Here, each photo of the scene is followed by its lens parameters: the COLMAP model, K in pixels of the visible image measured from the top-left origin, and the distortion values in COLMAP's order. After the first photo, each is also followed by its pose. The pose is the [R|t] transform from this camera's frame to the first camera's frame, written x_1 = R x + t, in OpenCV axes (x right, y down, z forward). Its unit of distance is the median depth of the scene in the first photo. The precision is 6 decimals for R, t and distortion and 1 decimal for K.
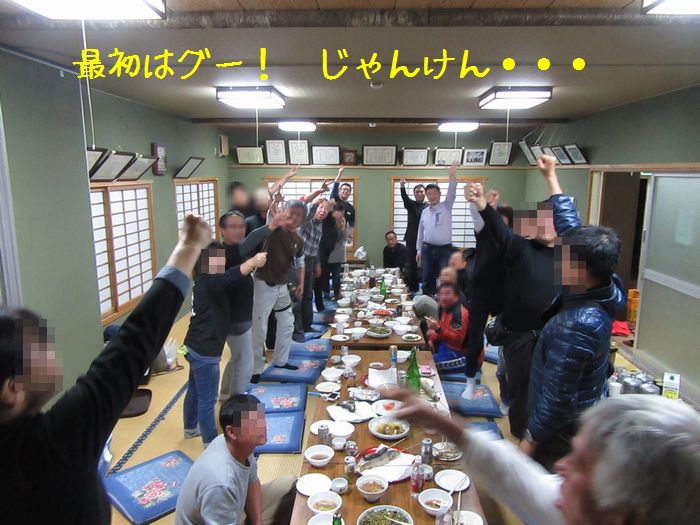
lens RADIAL K [[513.6, 0, 351.0], [0, 513.6, 259.2], [0, 0, 1]] dist [-0.021036, 0.021216]
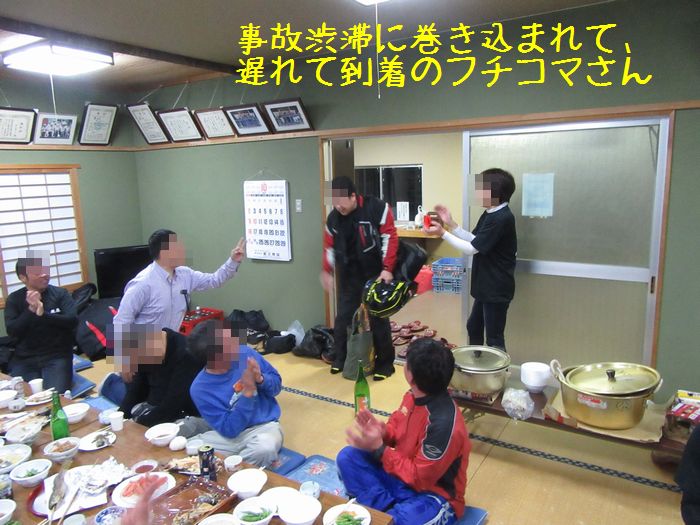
lens RADIAL K [[513.6, 0, 350.7], [0, 513.6, 256.1], [0, 0, 1]] dist [-0.021036, 0.021216]
pose [[0.499638, -0.159588, 0.851407, -0.160132], [0.181708, 0.980324, 0.077119, -0.067377], [-0.846962, 0.116175, 0.518805, 0.681753]]
